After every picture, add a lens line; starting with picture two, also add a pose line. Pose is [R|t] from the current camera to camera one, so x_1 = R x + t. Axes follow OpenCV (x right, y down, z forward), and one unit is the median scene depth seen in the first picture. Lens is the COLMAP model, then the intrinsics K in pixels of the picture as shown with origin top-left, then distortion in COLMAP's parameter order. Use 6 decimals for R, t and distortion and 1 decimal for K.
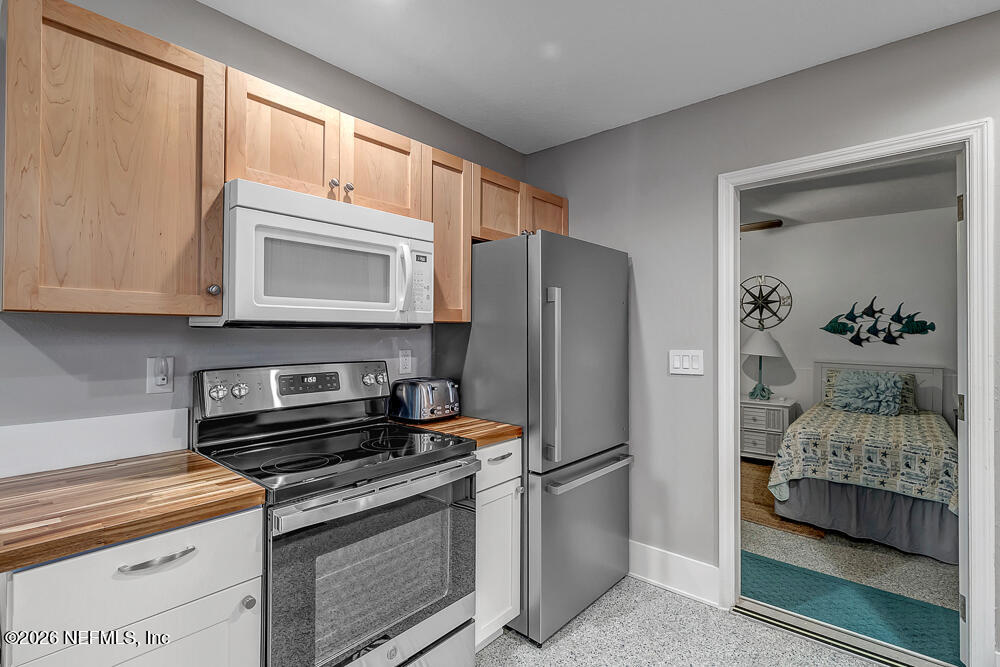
lens RADIAL K [[468.2, 0, 500.3], [0, 468.2, 328.3], [0, 0, 1]] dist [0.006094, -0.001318]
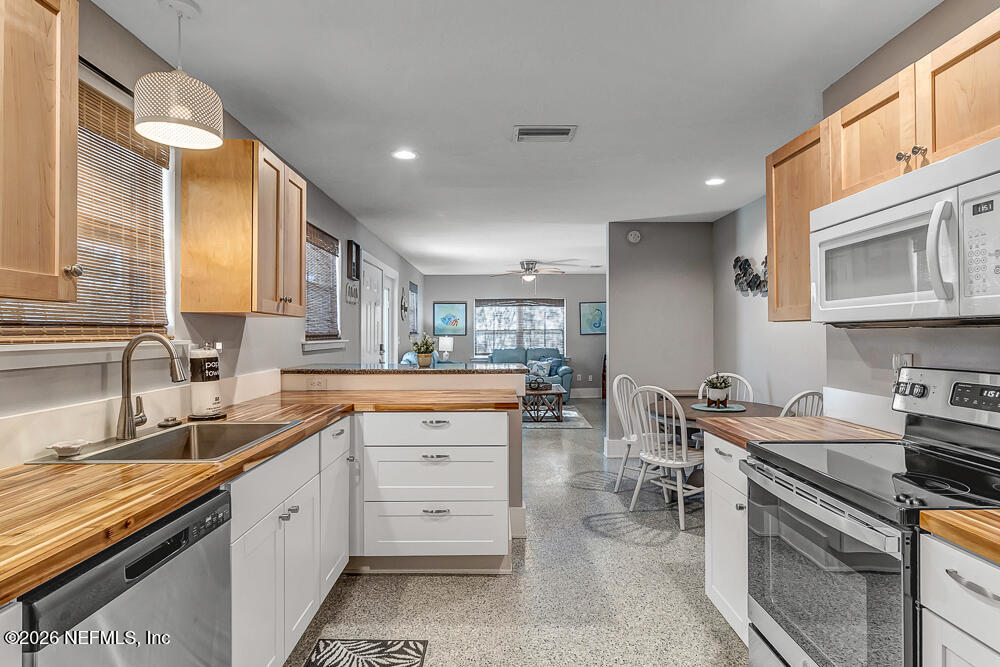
lens RADIAL K [[506.9, 0, 498.6], [0, 506.9, 333.3], [0, 0, 1]] dist [0.000292, -0.002311]
pose [[-0.748757, 0.000084, -0.662844, 0.315510], [0.008095, 0.999927, -0.009018, 0.005444], [0.662795, -0.012118, -0.748703, 0.469673]]
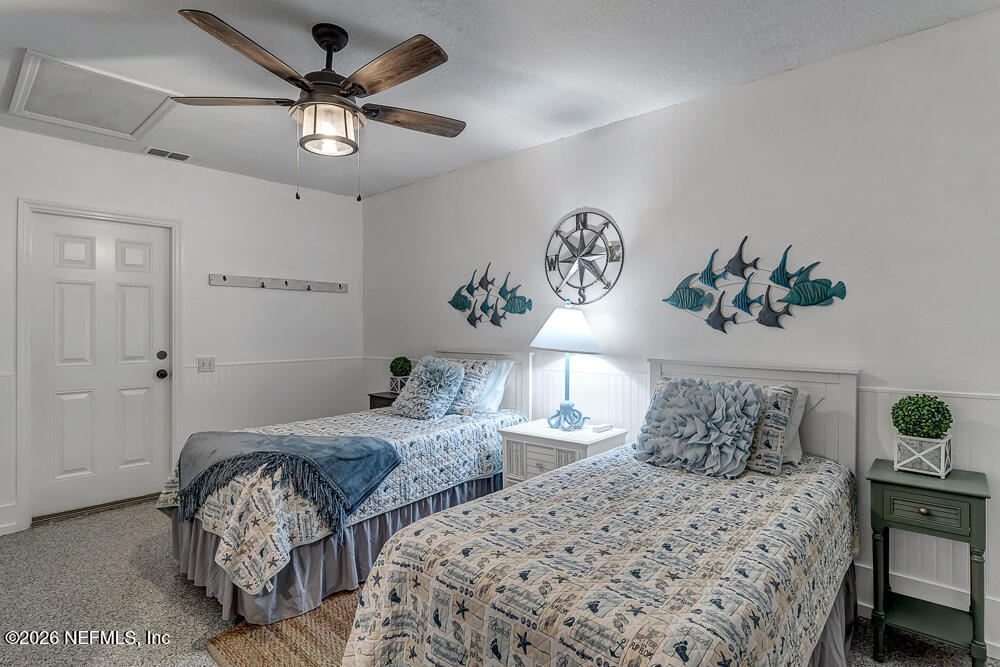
lens RADIAL K [[506.9, 0, 506.7], [0, 506.9, 331.0], [0, 0, 1]] dist [0.000292, -0.002311]
pose [[0.999885, -0.002751, -0.014934, 0.603922], [0.002937, 0.999918, 0.012448, 0.033337], [0.014899, -0.012491, 0.999811, 0.482765]]
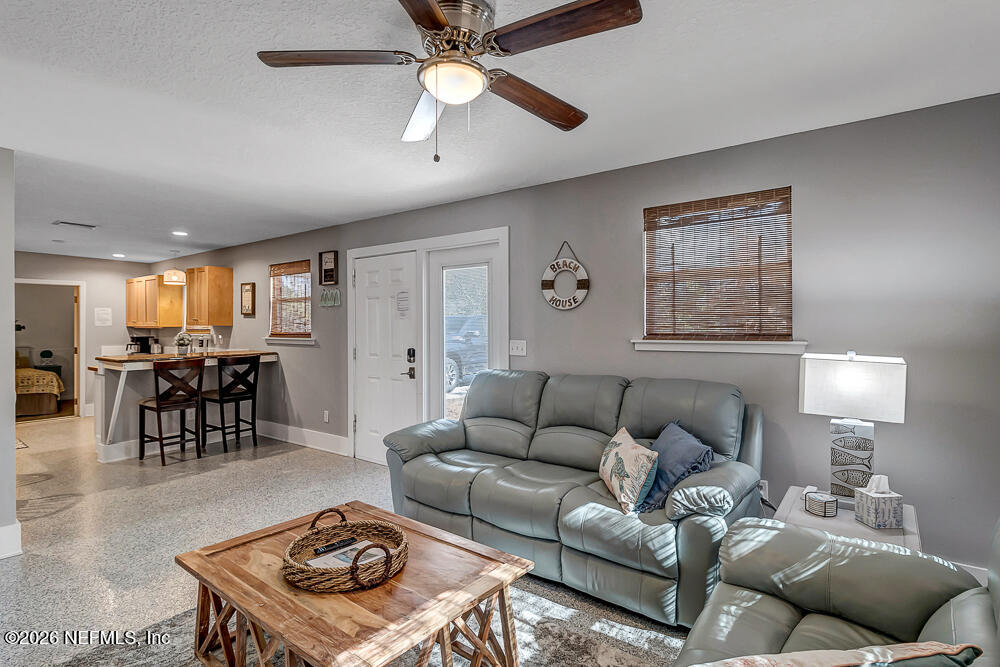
lens RADIAL K [[506.9, 0, 503.1], [0, 506.9, 328.2], [0, 0, 1]] dist [0.000292, -0.002311]
pose [[-0.080526, -0.004770, 0.996741, -1.556991], [-0.009337, 0.999948, 0.004031, -0.030963], [-0.996709, -0.008982, -0.080566, -0.980549]]
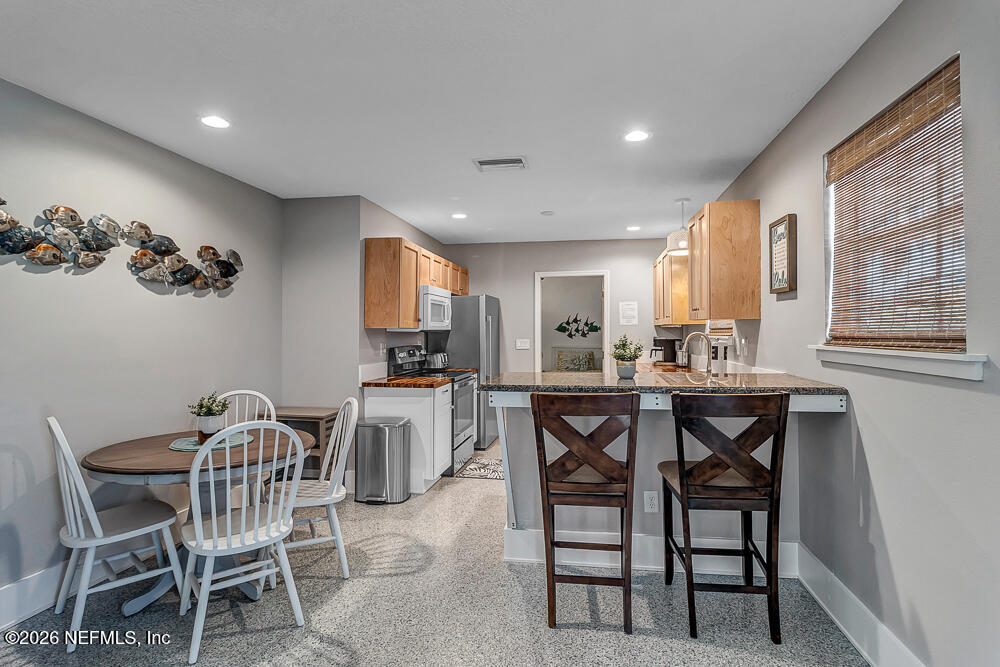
lens RADIAL K [[506.9, 0, 501.1], [0, 506.9, 325.9], [0, 0, 1]] dist [0.000292, -0.002311]
pose [[0.858178, 0.000657, 0.513352, -0.618239], [-0.000129, 0.999999, -0.001065, -0.012969], [-0.513353, 0.000848, 0.858177, -0.714694]]
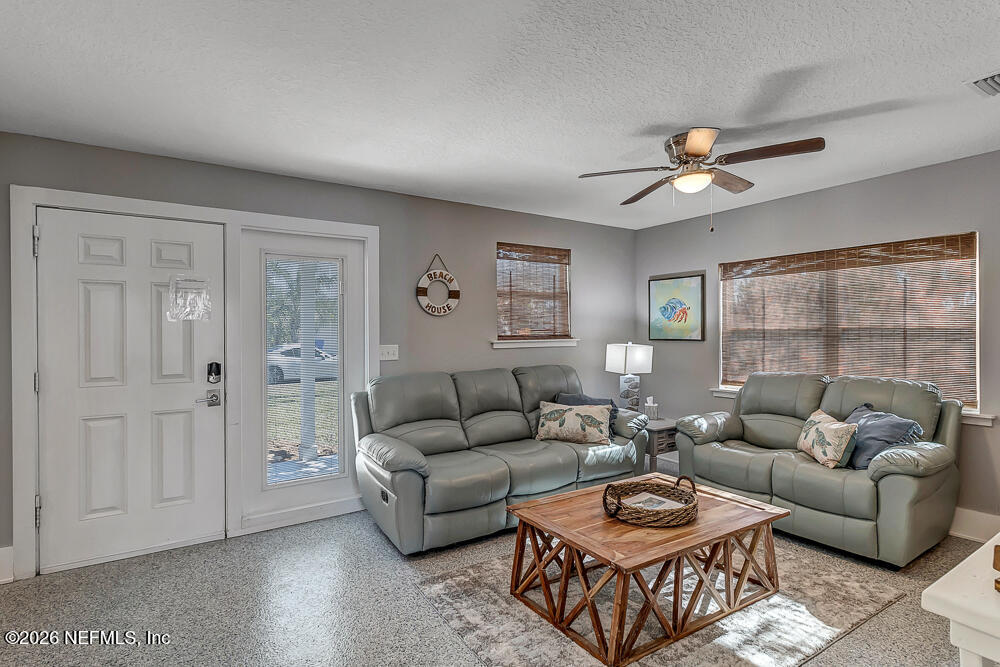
lens RADIAL K [[506.9, 0, 505.9], [0, 506.9, 335.2], [0, 0, 1]] dist [0.000292, -0.002311]
pose [[-0.969096, 0.001567, 0.246678, -1.042461], [0.001239, 0.999998, -0.001484, -0.020466], [-0.246680, -0.001133, -0.969096, -0.212509]]
